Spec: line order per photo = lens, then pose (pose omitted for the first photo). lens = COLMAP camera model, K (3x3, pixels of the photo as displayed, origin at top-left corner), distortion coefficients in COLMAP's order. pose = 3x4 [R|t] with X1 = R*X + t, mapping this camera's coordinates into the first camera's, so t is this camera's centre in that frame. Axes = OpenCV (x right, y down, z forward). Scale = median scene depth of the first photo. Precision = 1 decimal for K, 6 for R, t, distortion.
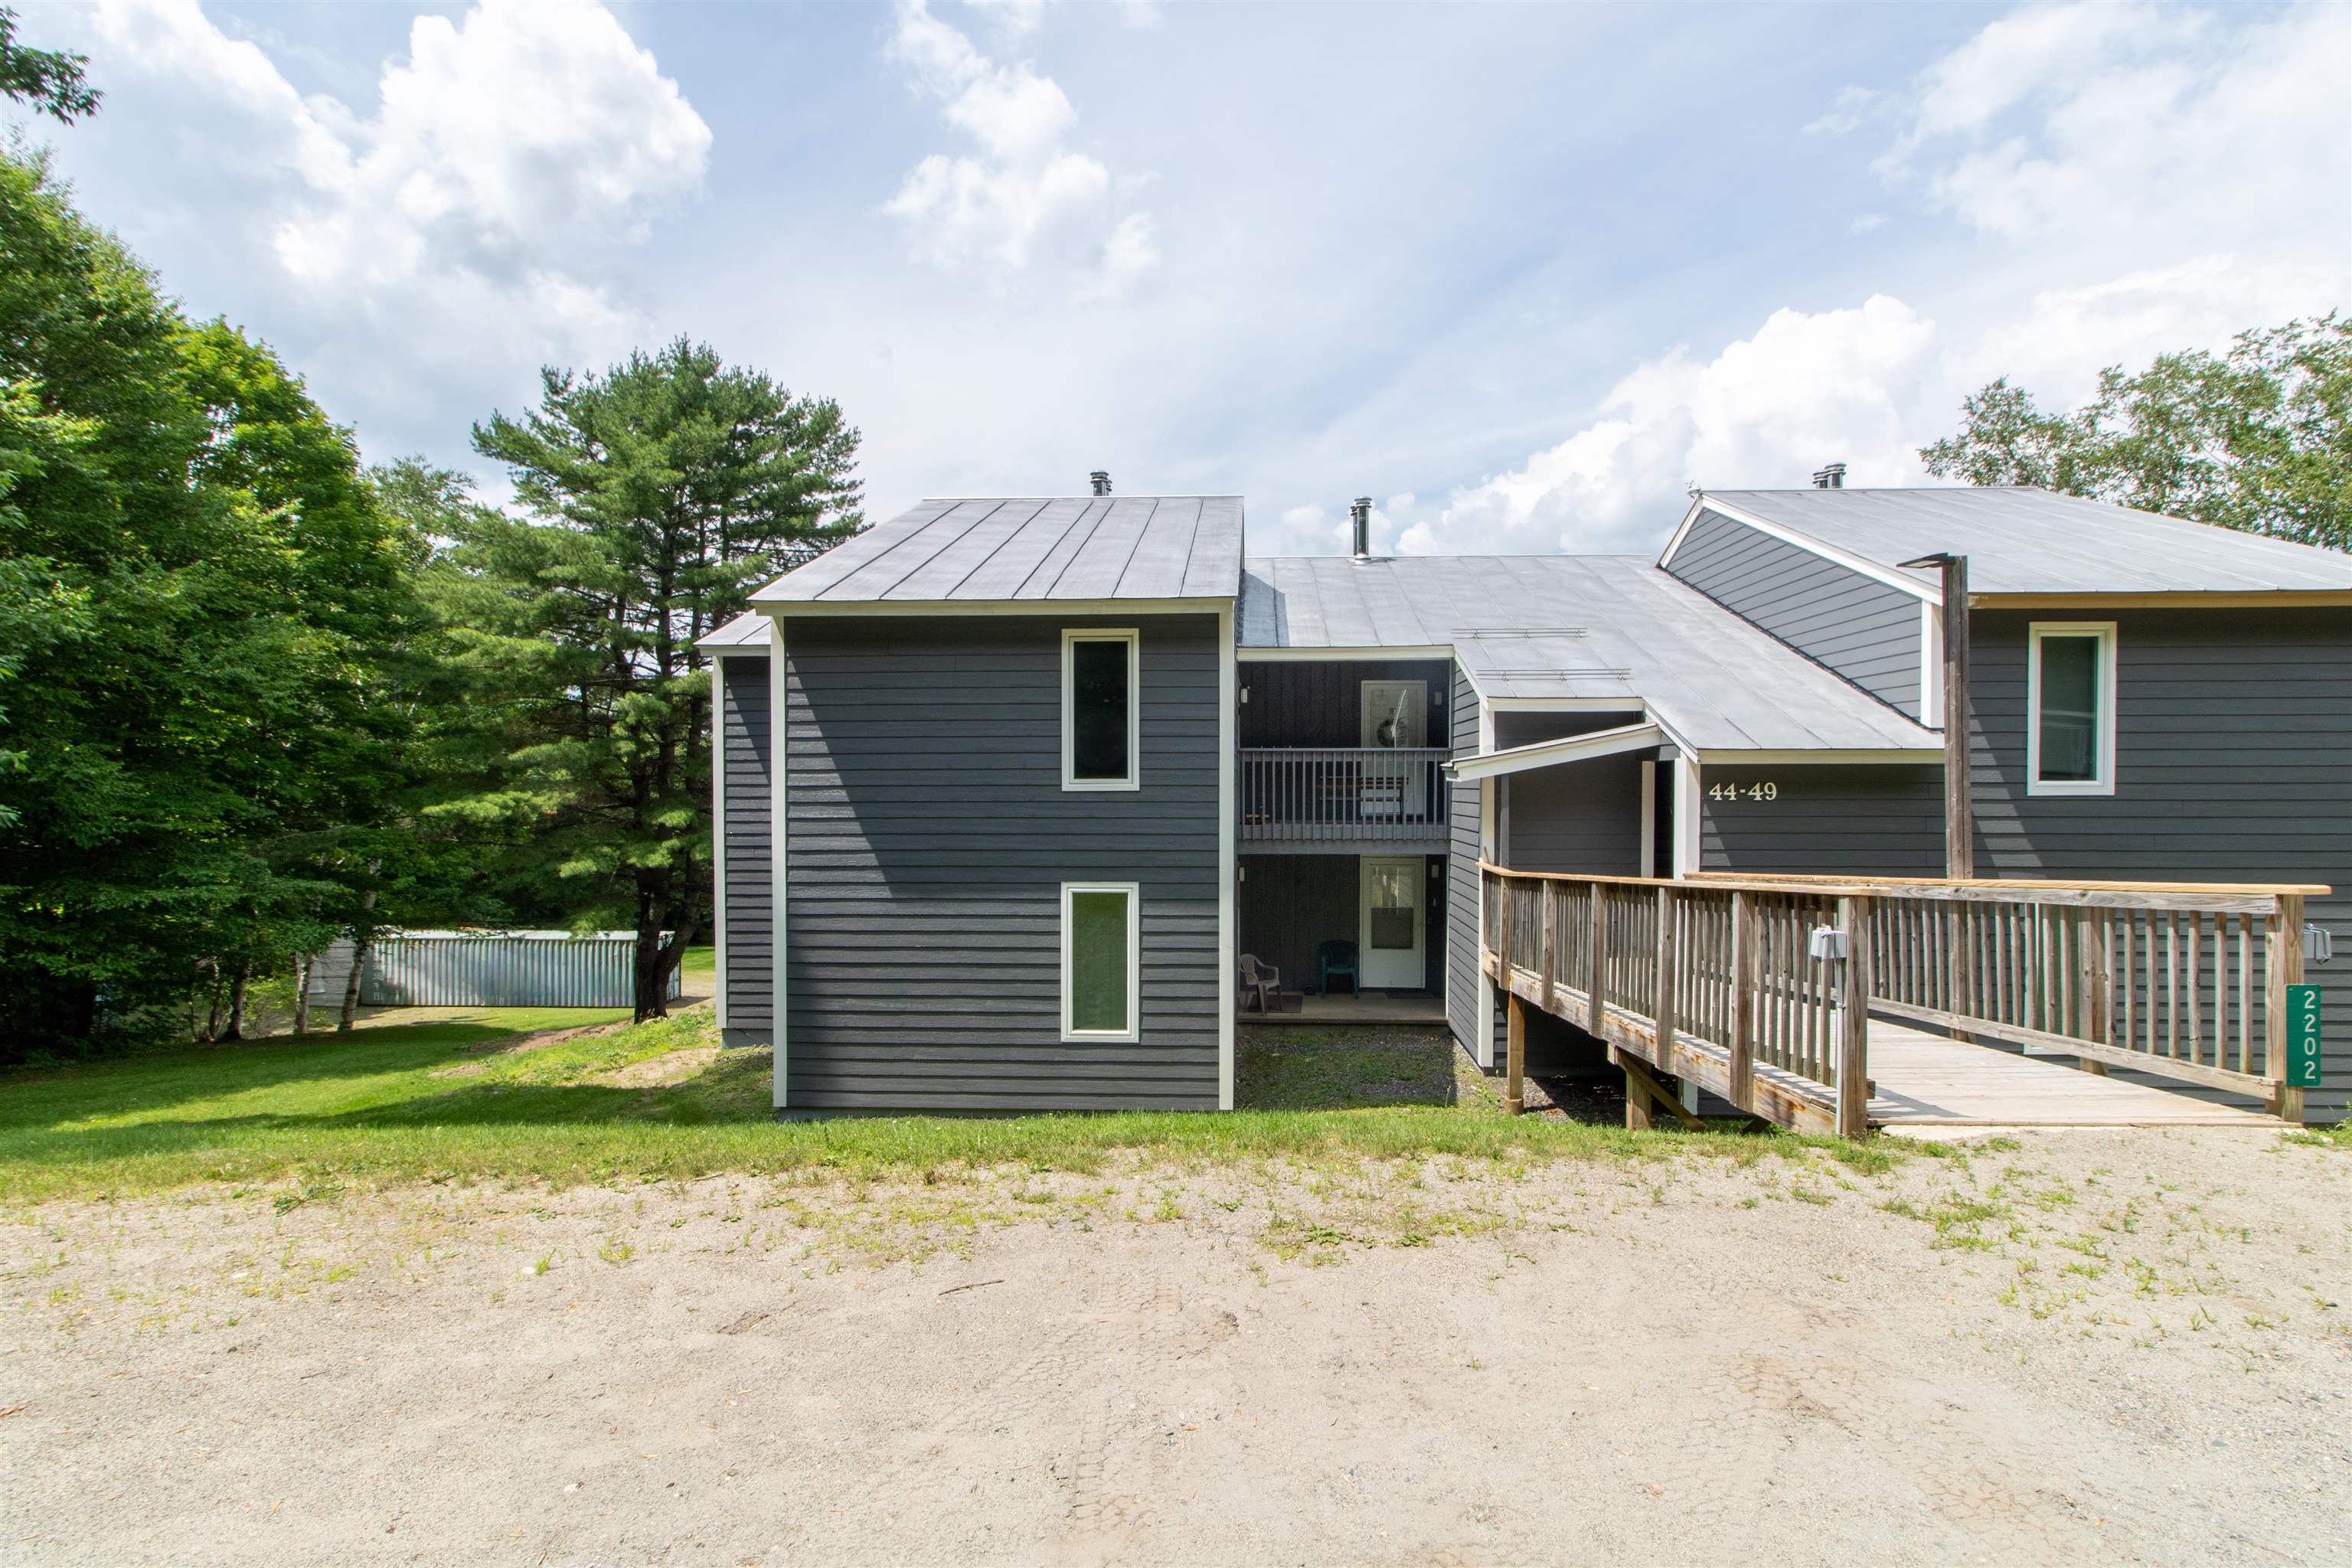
lens RADIAL K [[1092.8, 0, 1204.9], [0, 1092.8, 774.3], [0, 0, 1]] dist [0.002856, -0.000282]
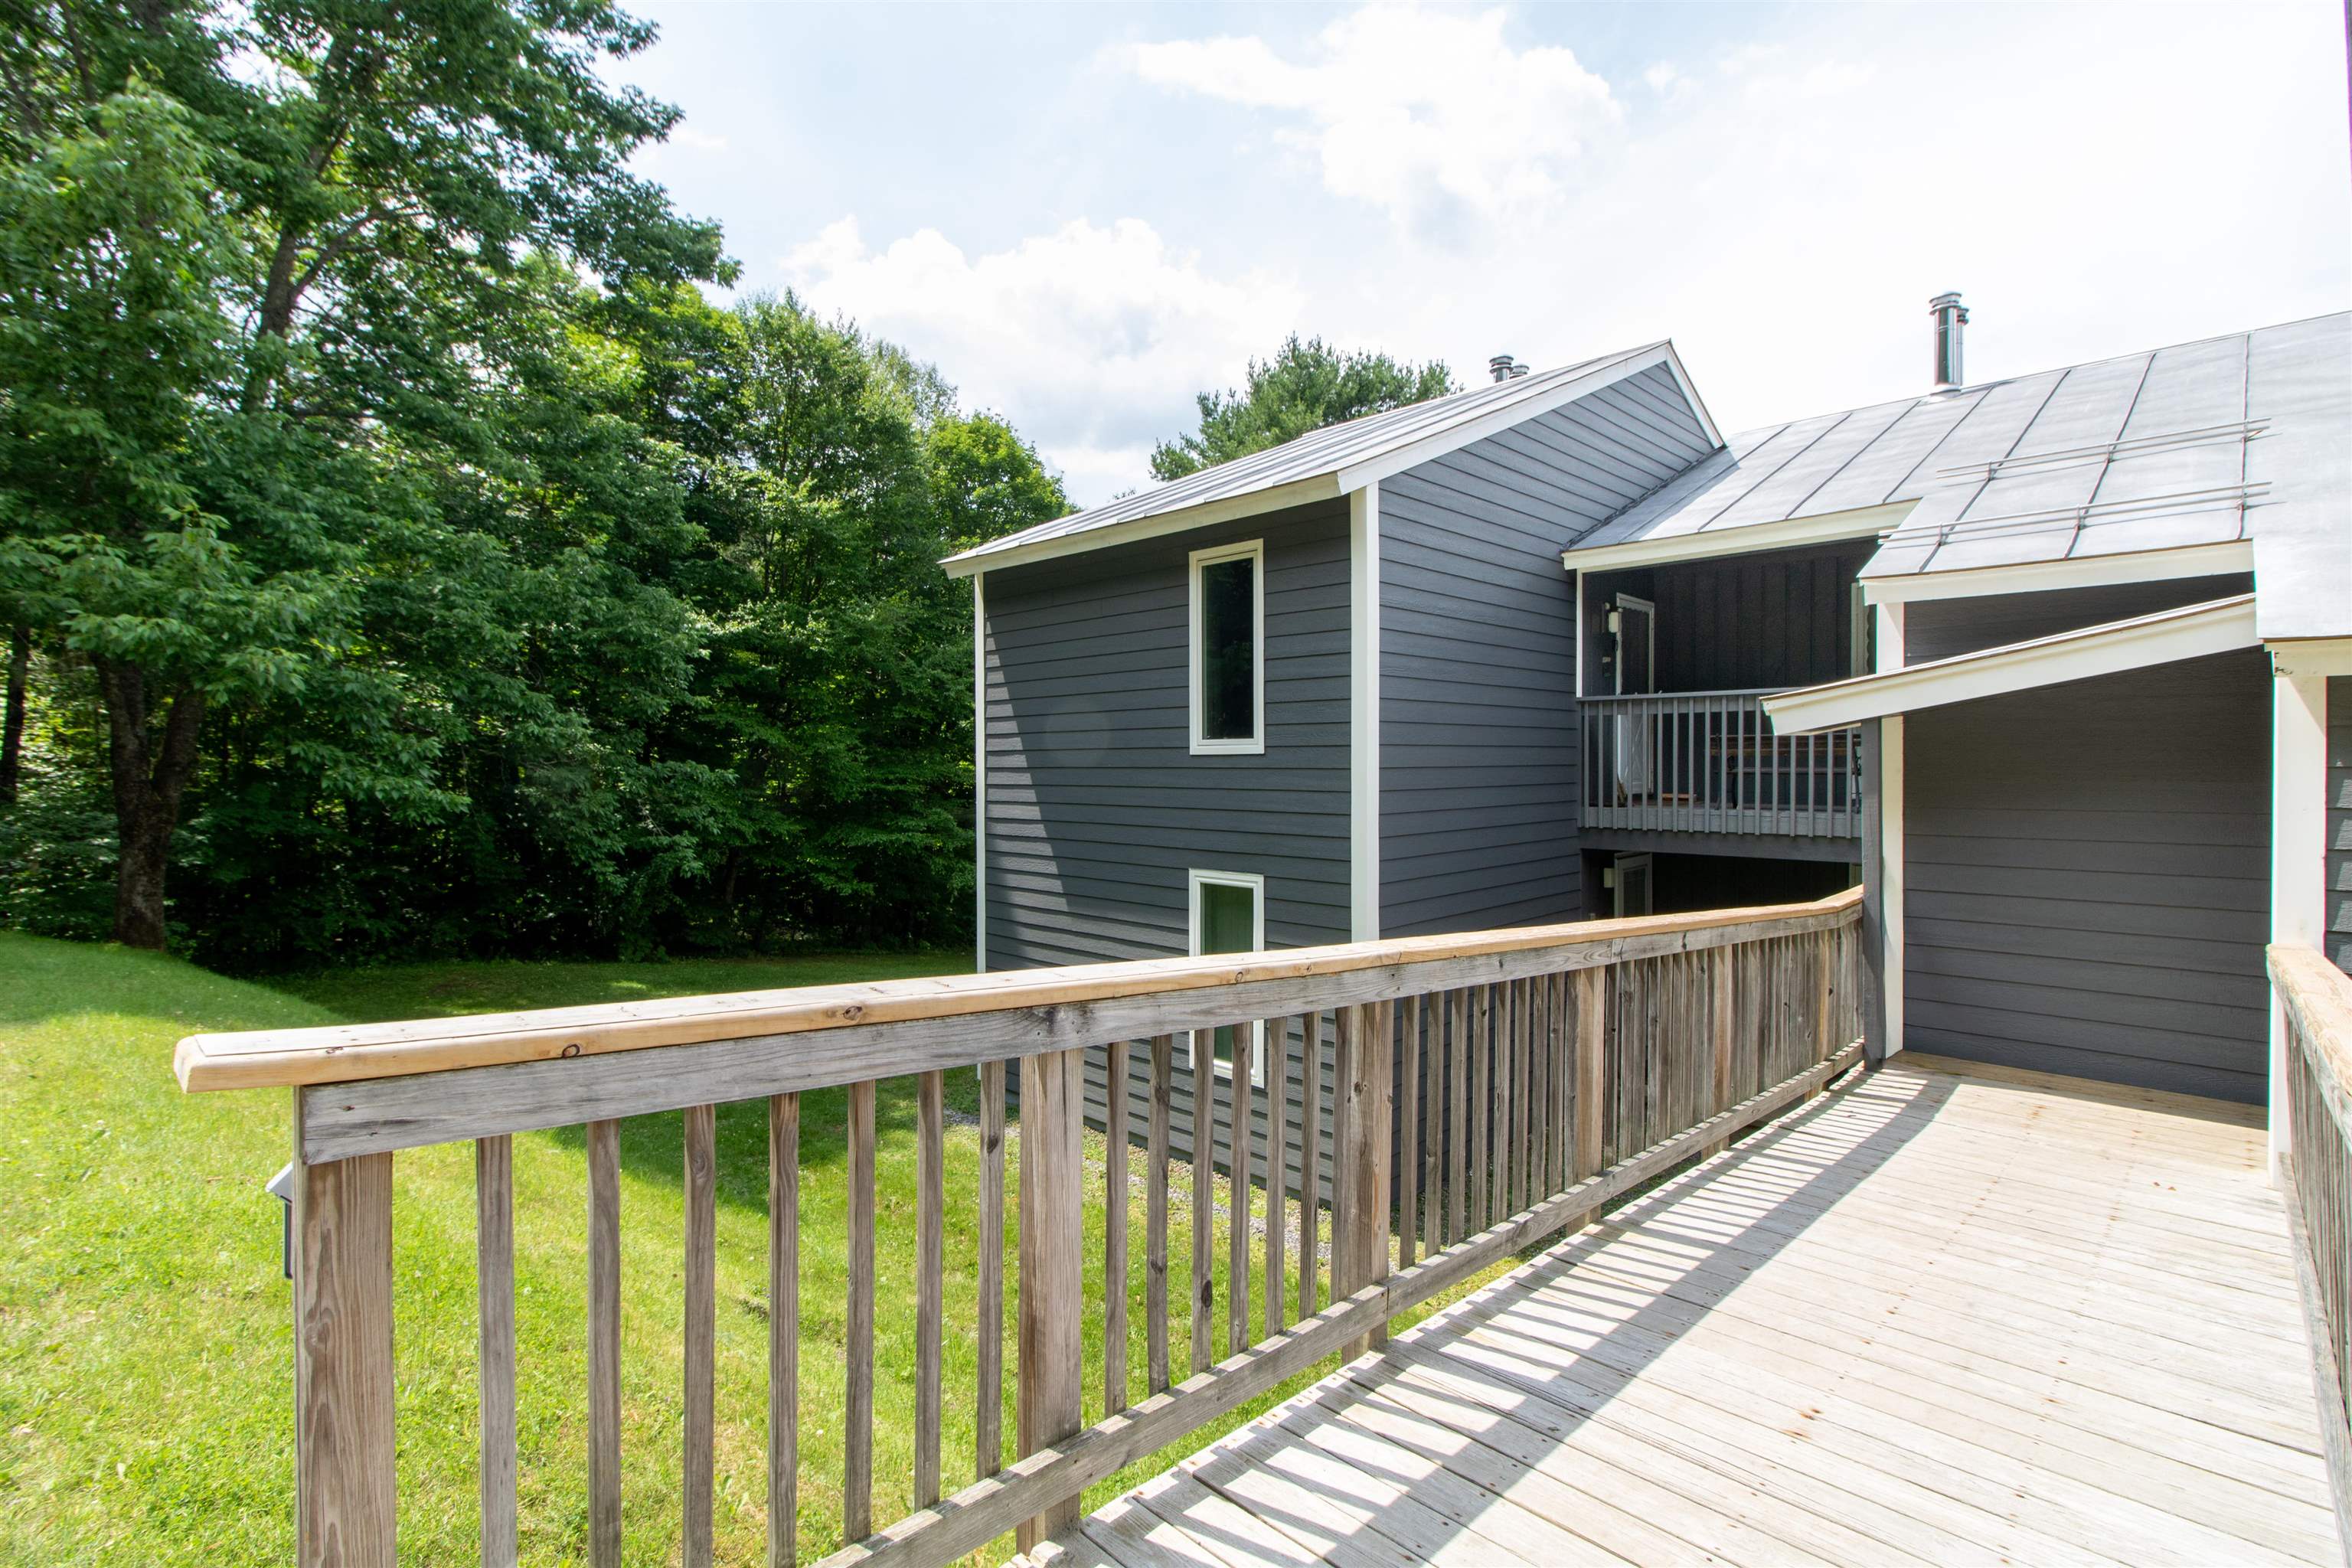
lens RADIAL K [[1092.8, 0, 1188.2], [0, 1092.8, 749.8], [0, 0, 1]] dist [0.002856, -0.000282]
pose [[0.743052, -0.007660, -0.669190, 0.400565], [0.005218, 0.999970, -0.005652, 0.015924], [0.669213, 0.000708, 0.743070, 0.404931]]
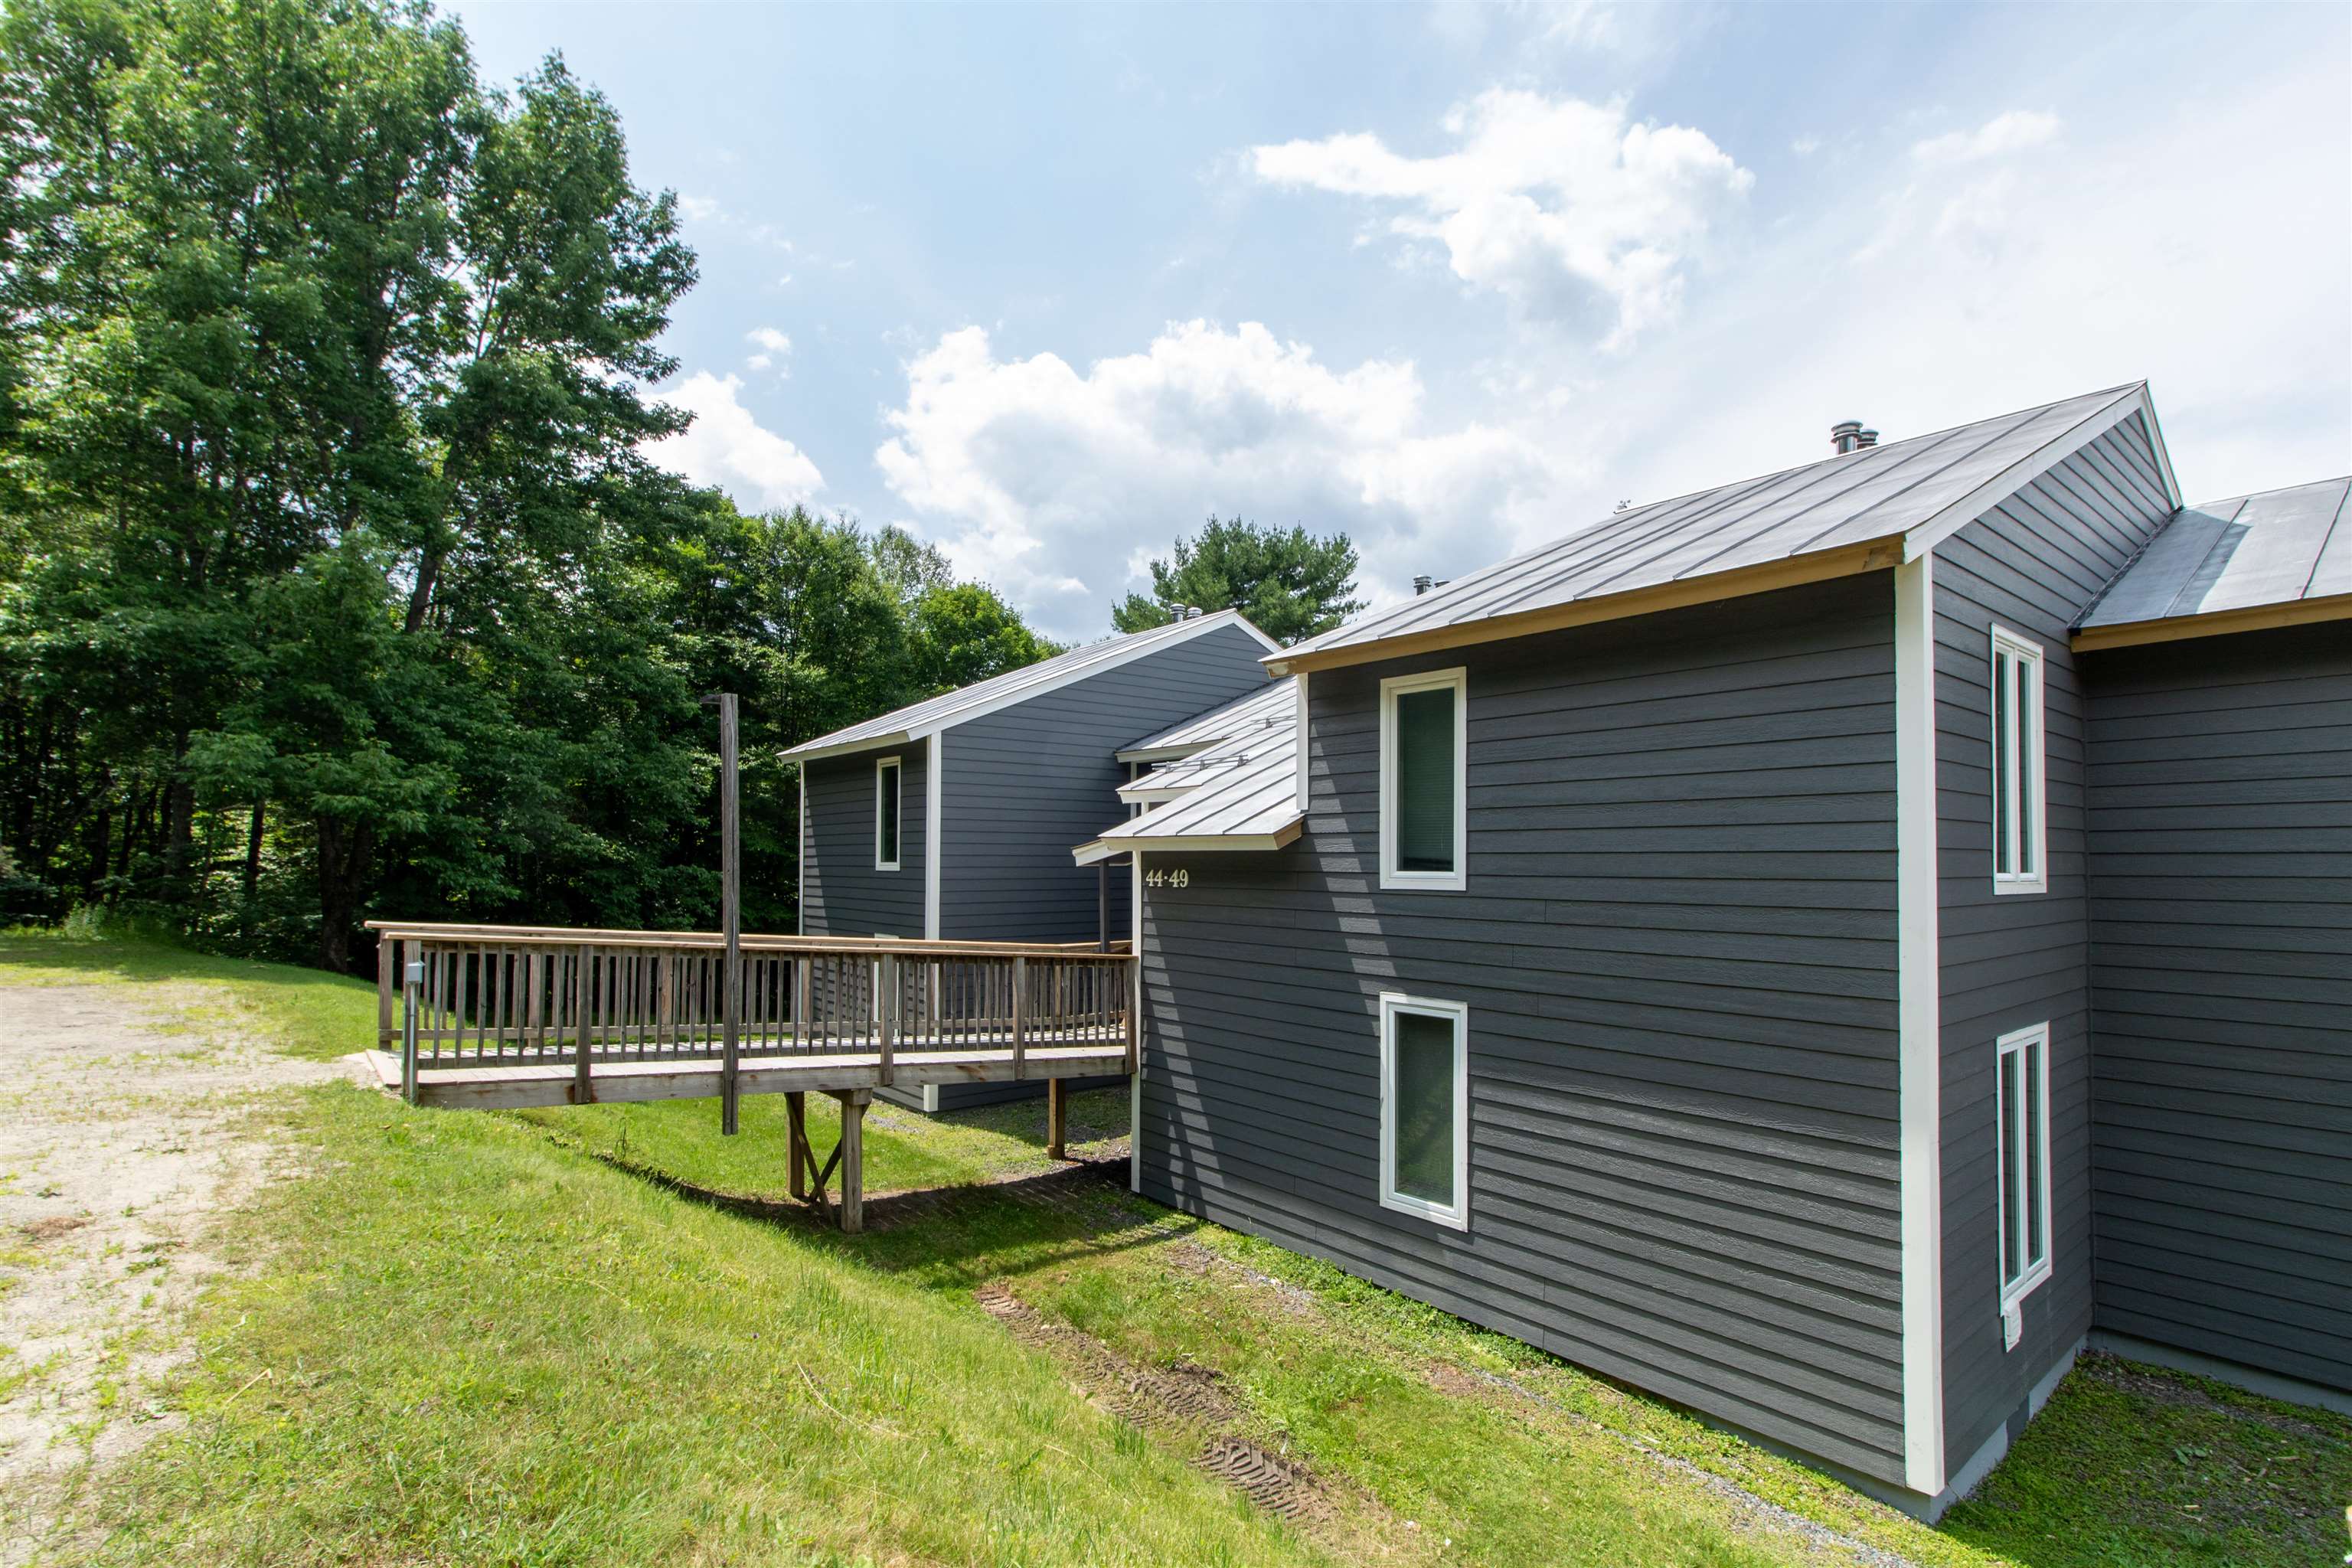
lens RADIAL K [[1092.8, 0, 1194.7], [0, 1092.8, 836.1], [0, 0, 1]] dist [0.002856, -0.000282]
pose [[0.674975, -0.011456, -0.737752, 1.231995], [-0.002329, 0.999841, -0.017656, -0.005098], [0.737837, 0.013636, 0.674841, 0.329242]]
